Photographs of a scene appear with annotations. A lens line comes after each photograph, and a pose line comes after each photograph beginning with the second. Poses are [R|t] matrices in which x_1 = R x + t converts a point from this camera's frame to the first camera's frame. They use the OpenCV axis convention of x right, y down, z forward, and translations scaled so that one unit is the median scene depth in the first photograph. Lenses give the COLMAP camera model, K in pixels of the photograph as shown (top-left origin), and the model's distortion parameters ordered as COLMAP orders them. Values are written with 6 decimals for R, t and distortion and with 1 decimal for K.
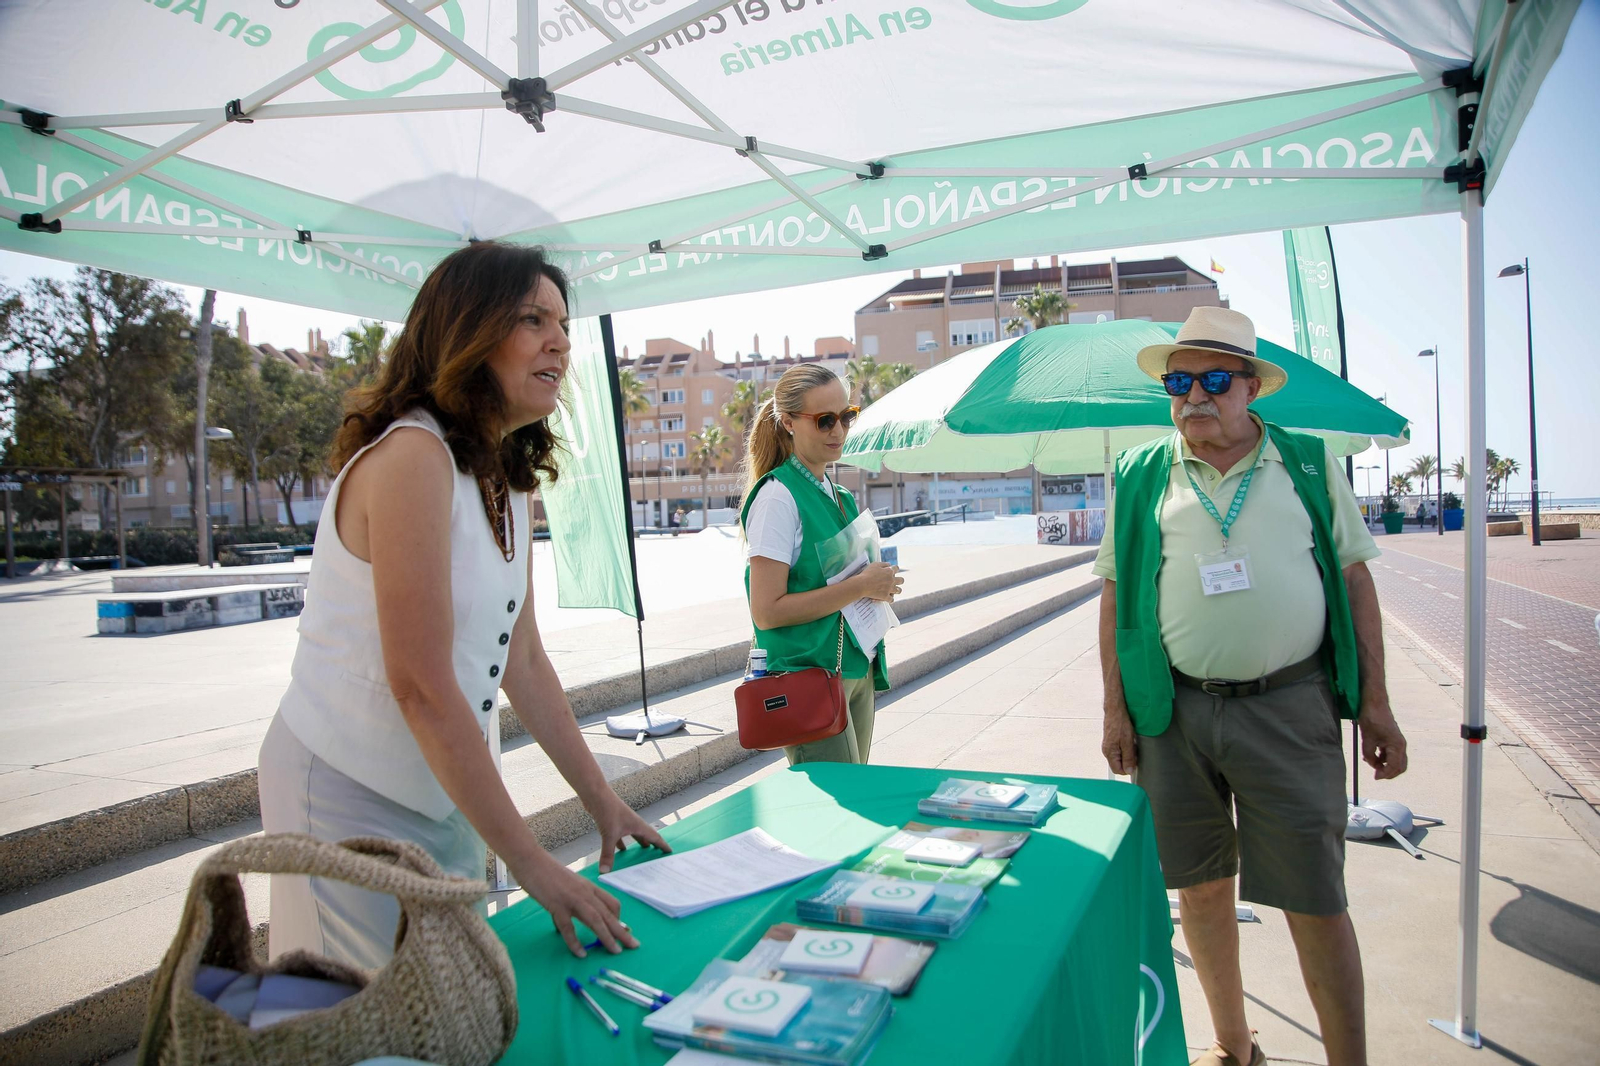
lens RADIAL K [[1009.5, 0, 794.1], [0, 1009.5, 561.9], [0, 0, 1]] dist [-0.119347, 0.062466]
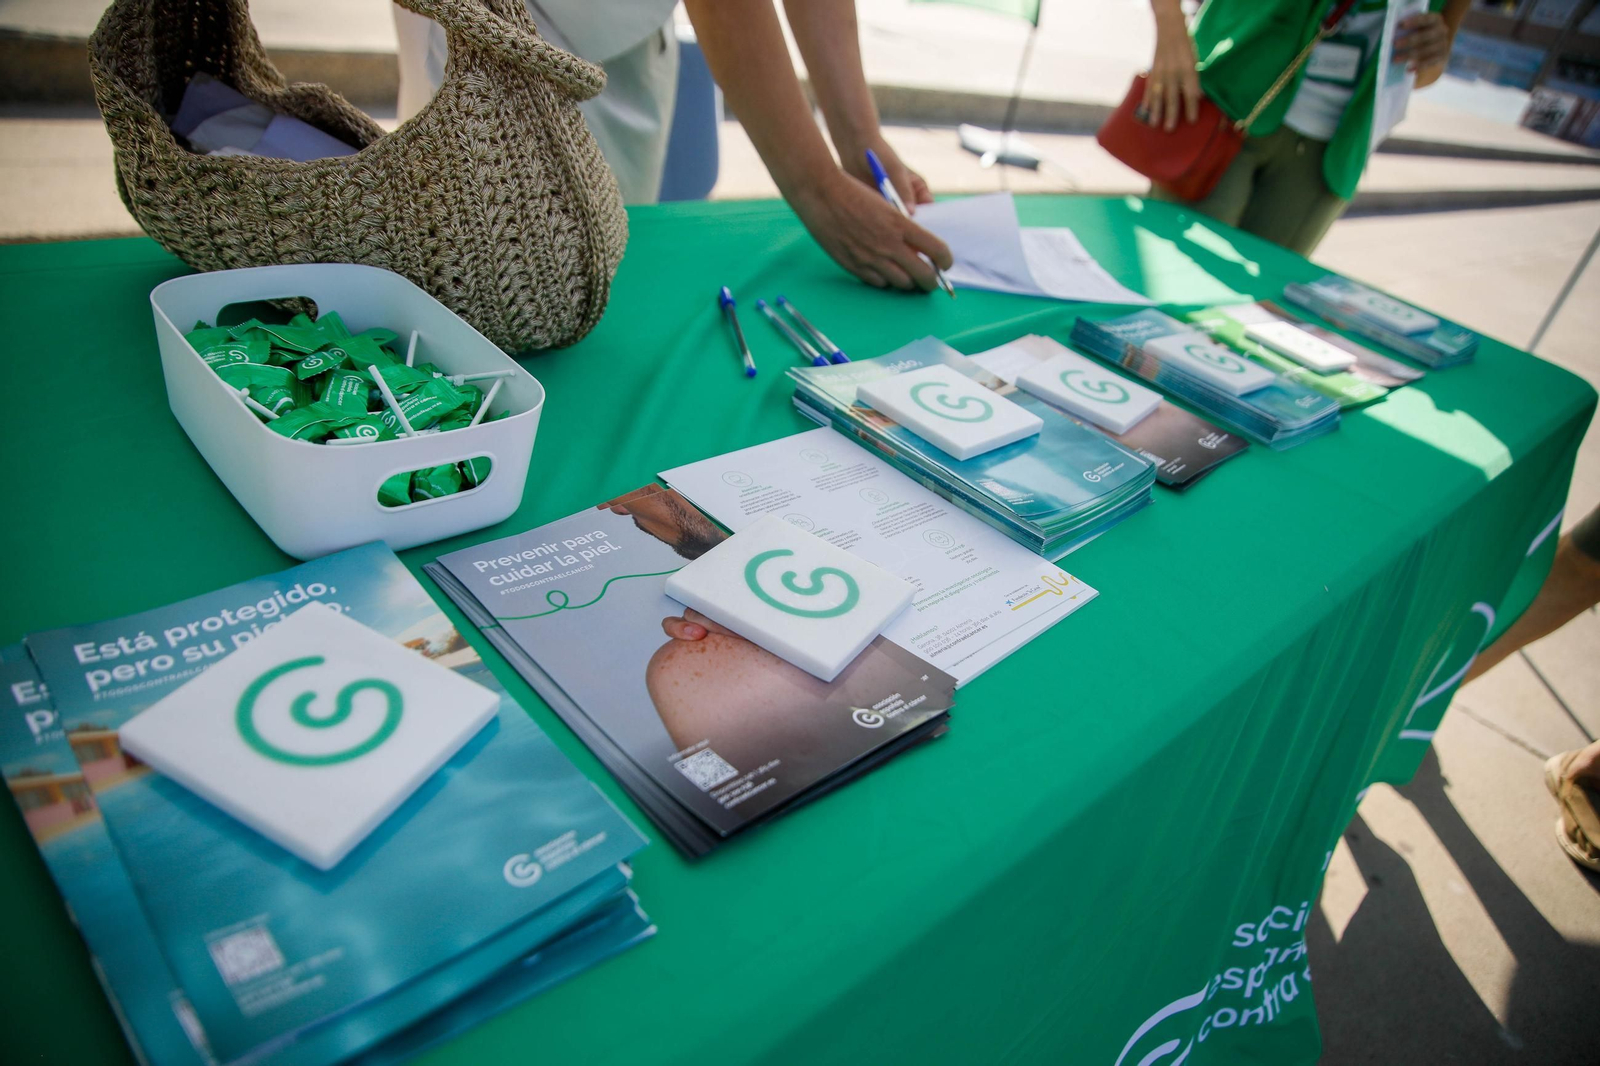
lens RADIAL K [[1009.5, 0, 794.1], [0, 1009.5, 561.9], [0, 0, 1]] dist [-0.119347, 0.062466]
pose [[0.898651, 0.394902, -0.190992, 0.030609], [-0.237624, 0.804217, 0.544766, 0.179385], [0.368728, -0.444170, 0.816549, 0.347768]]
